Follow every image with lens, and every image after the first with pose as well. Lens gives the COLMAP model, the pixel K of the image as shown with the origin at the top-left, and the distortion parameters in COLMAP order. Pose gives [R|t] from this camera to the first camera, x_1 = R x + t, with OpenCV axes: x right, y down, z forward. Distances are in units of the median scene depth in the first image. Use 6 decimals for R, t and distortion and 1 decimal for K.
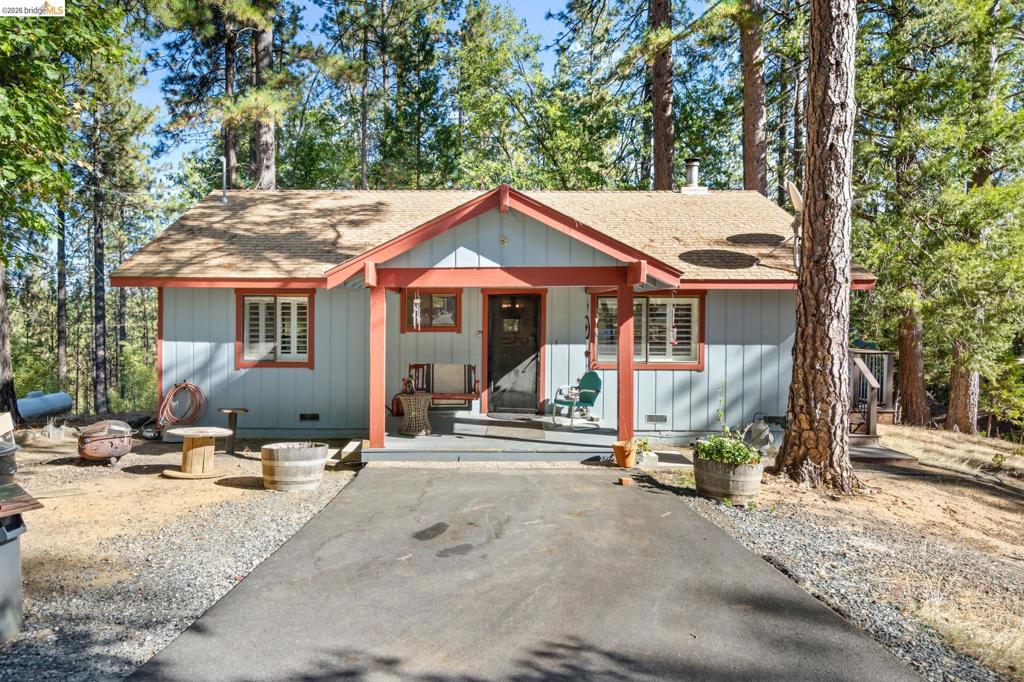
lens RADIAL K [[618.3, 0, 511.6], [0, 618.3, 340.9], [0, 0, 1]] dist [-0.002471, -0.000123]
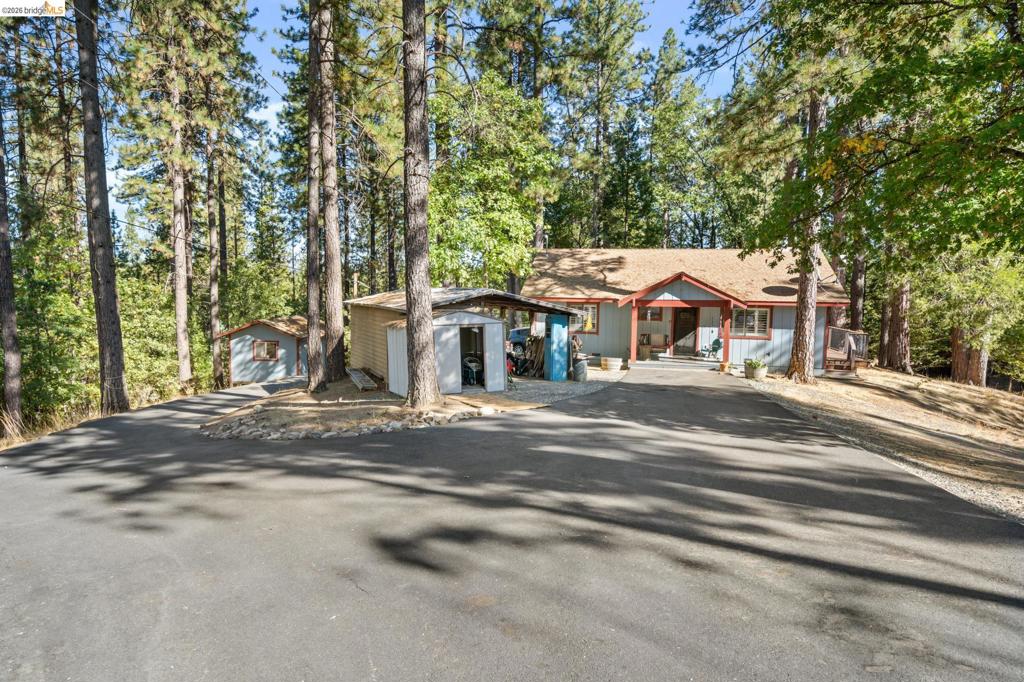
lens RADIAL K [[496.6, 0, 511.5], [0, 496.6, 342.0], [0, 0, 1]] dist [0.001187, 0.000061]
pose [[0.943439, 0.031933, -0.330003, 0.006637], [-0.014283, 0.998341, 0.055773, -0.033004], [0.331237, -0.047905, 0.942331, -1.037163]]
